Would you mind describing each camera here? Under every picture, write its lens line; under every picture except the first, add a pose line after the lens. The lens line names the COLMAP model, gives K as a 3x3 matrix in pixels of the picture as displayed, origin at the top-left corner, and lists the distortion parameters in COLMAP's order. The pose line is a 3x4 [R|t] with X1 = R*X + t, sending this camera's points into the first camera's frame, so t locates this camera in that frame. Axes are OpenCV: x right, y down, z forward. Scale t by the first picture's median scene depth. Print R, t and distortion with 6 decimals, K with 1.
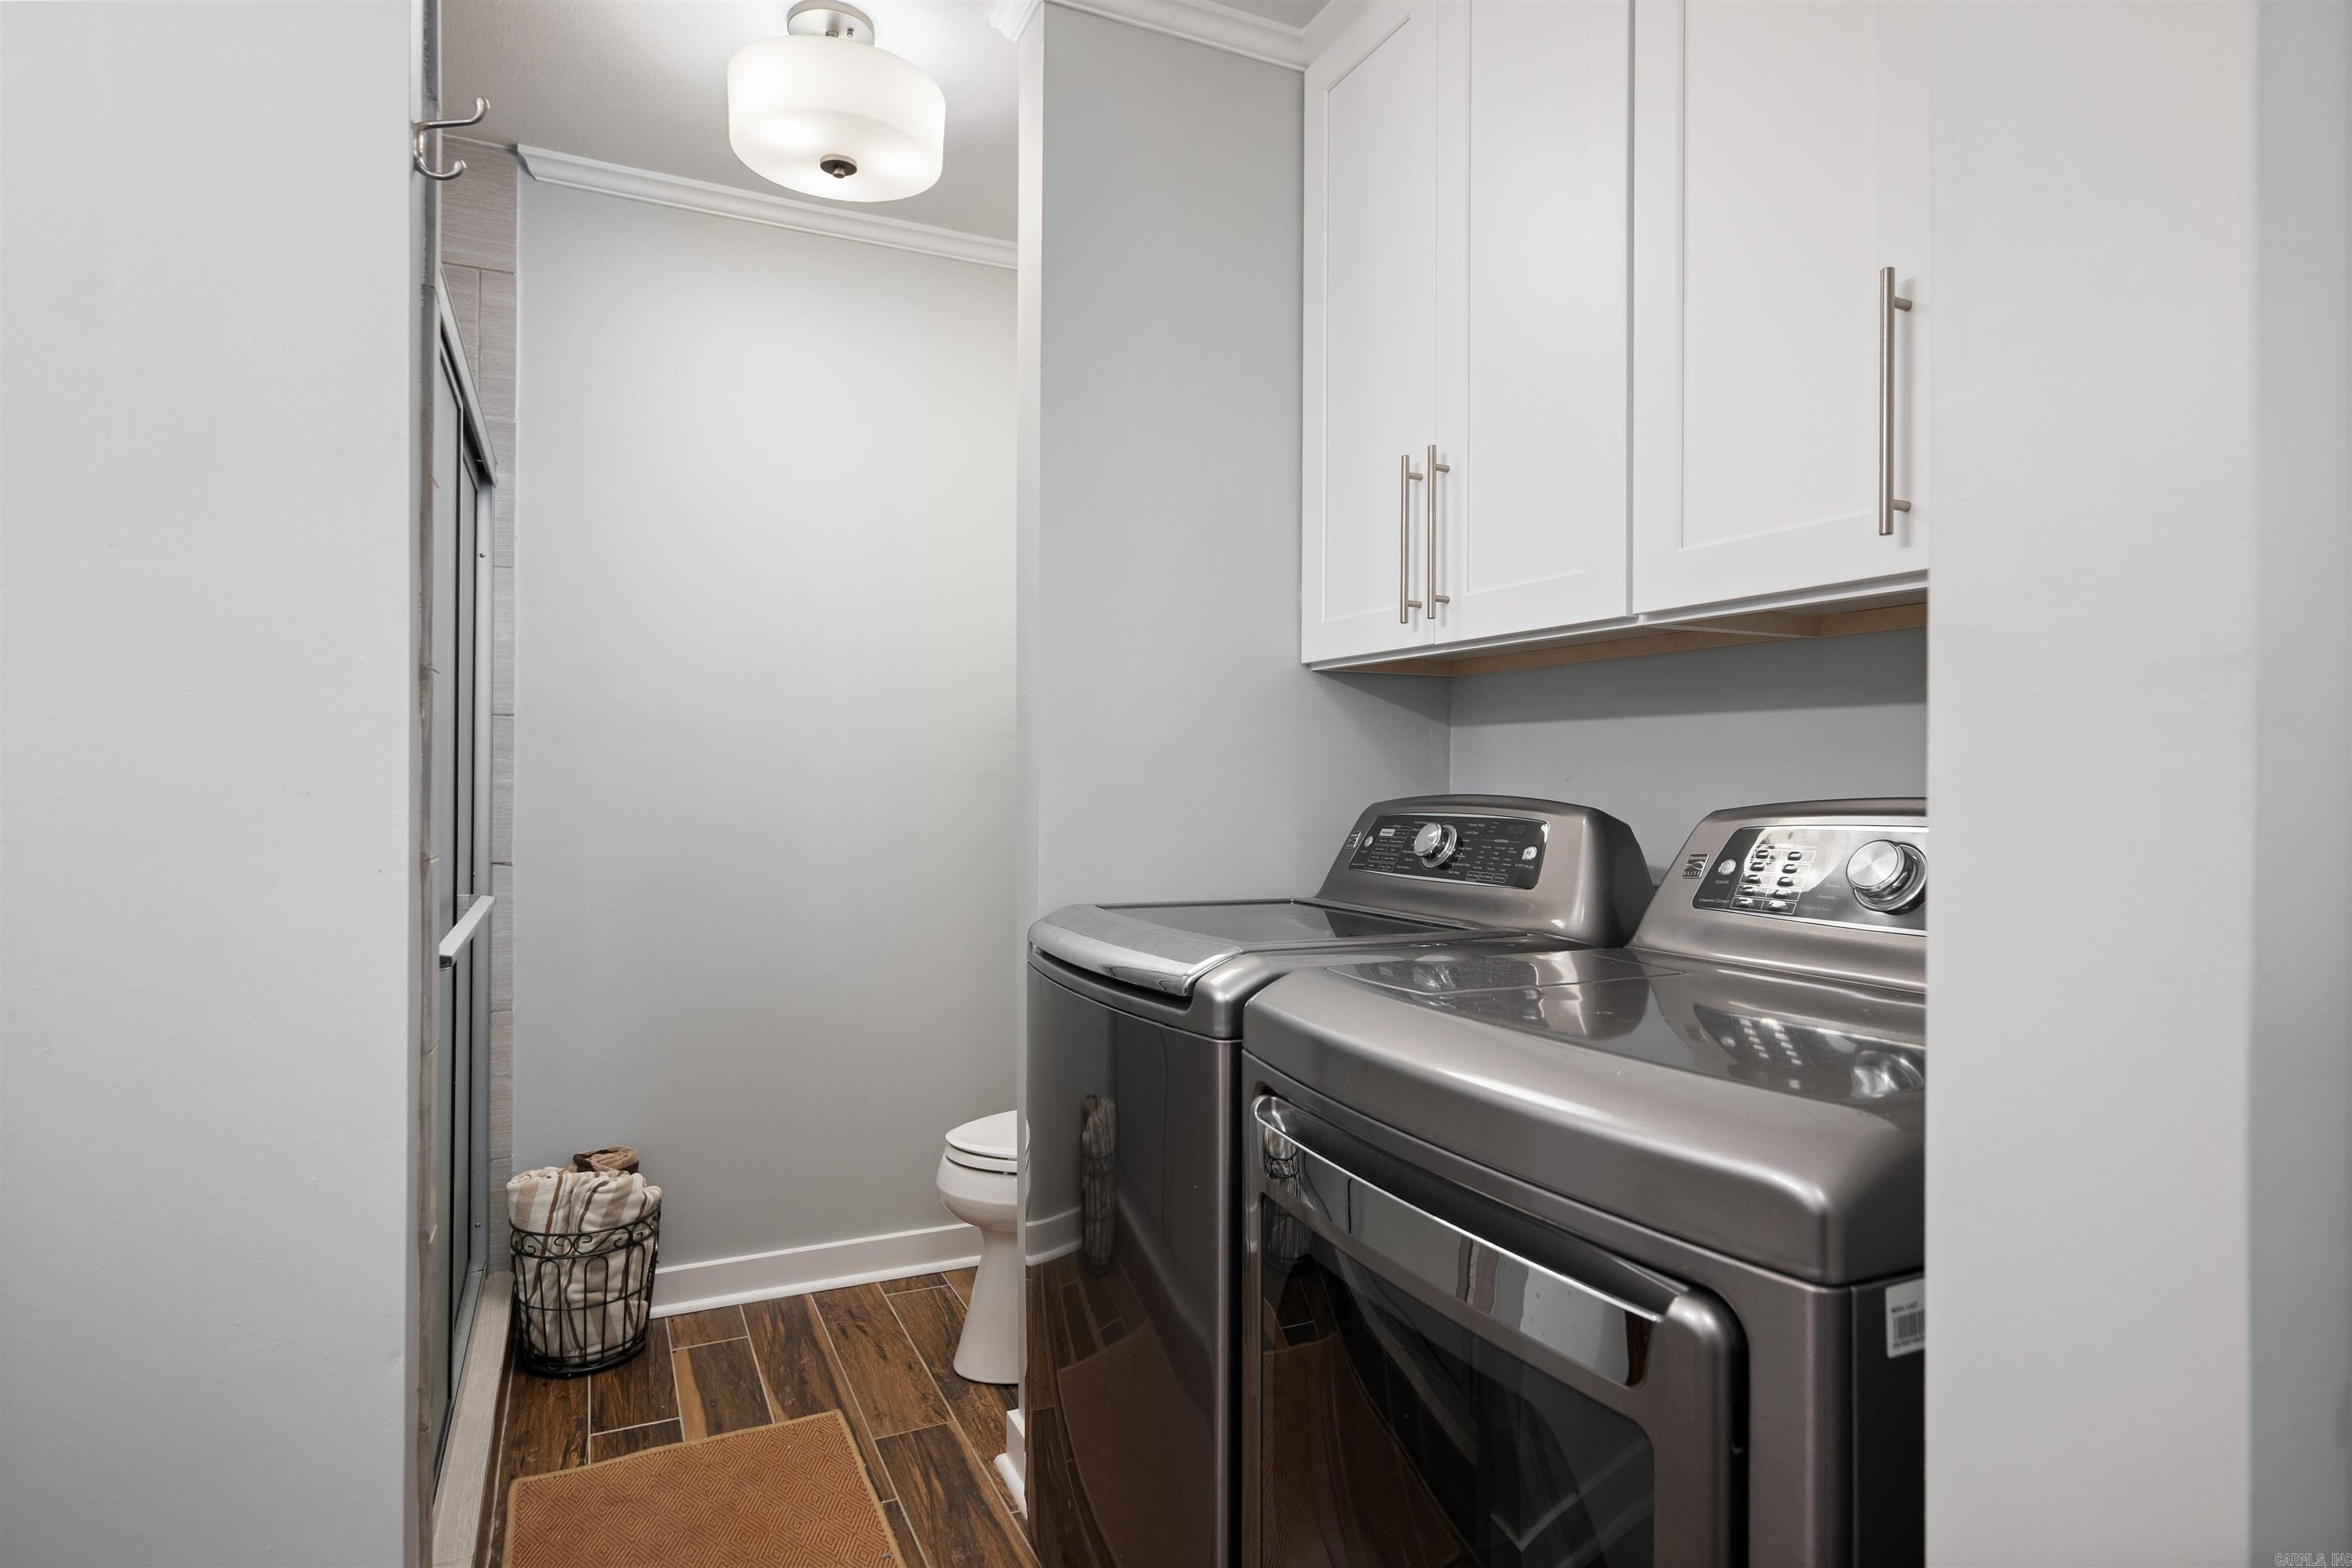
lens RADIAL K [[1243.1, 0, 1177.1], [0, 1243.1, 789.0], [0, 0, 1]] dist [0.005283, 0.001090]
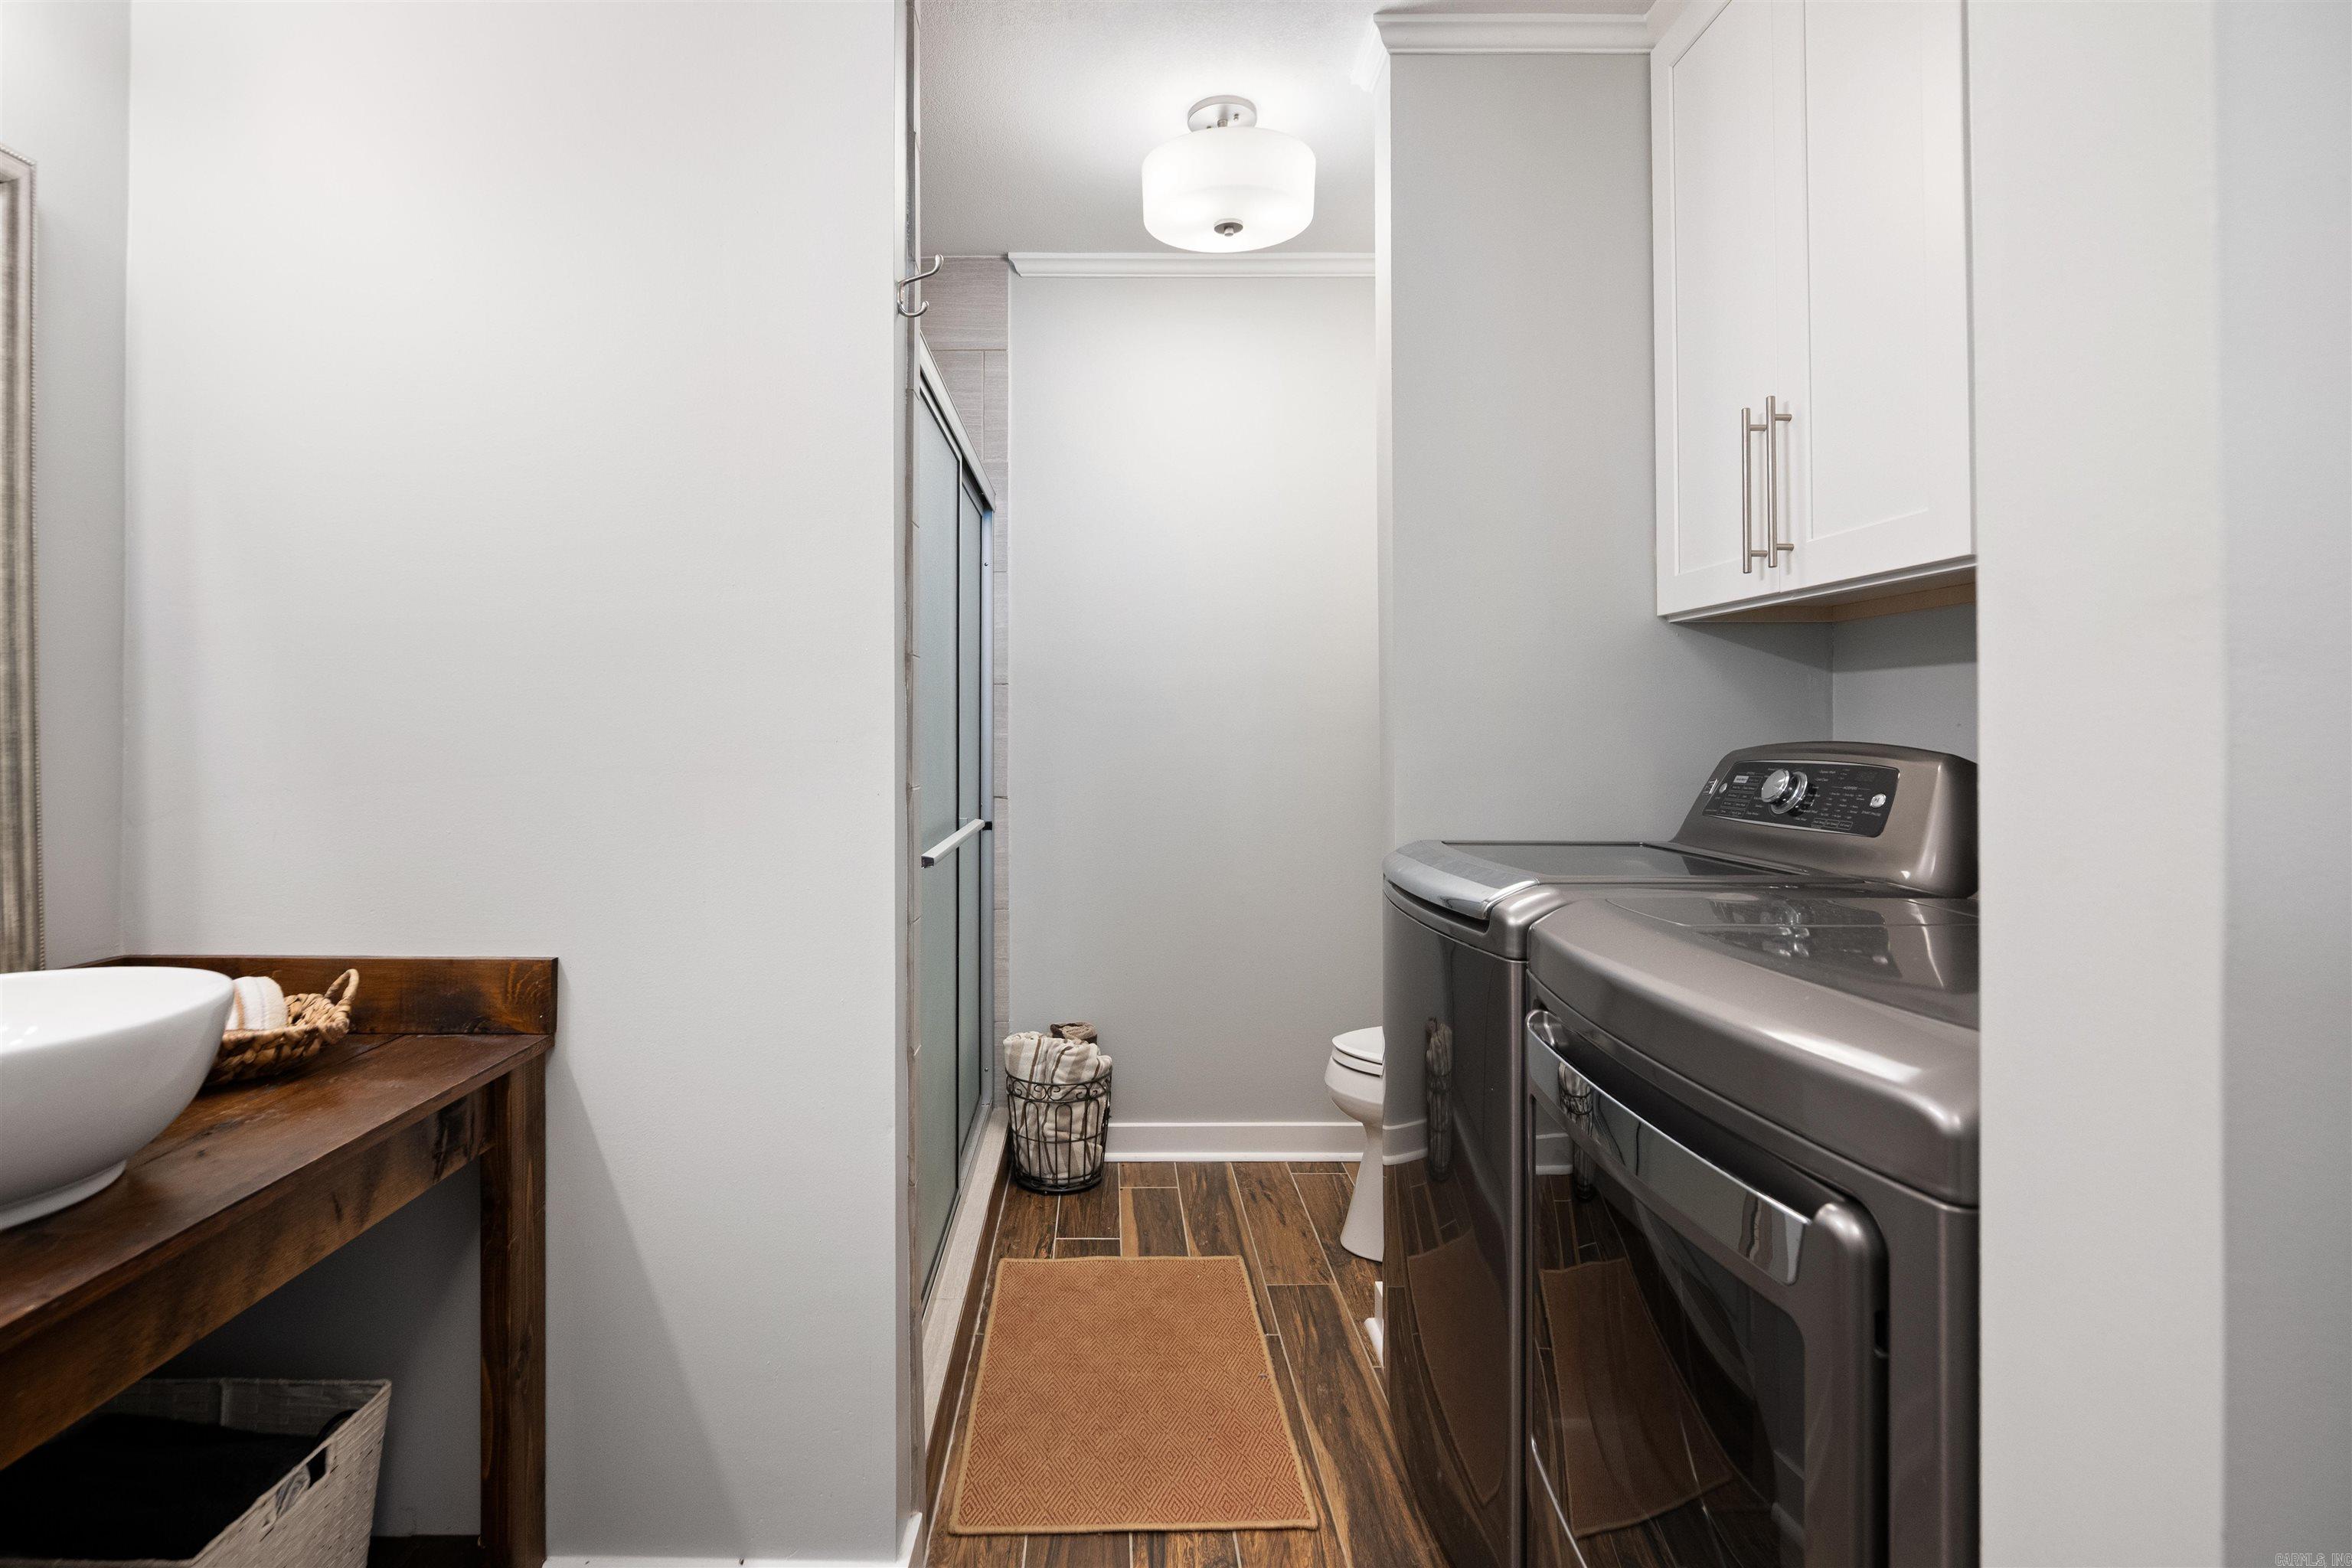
lens RADIAL K [[1147.4, 0, 1125.1], [0, 1147.4, 736.3], [0, 0, 1]] dist [-0.016741, 0.003717]
pose [[0.907879, -0.005511, -0.419196, 0.103678], [0.003478, 0.999978, -0.005613, 0.003391], [0.419218, 0.003638, 0.907878, -0.055501]]
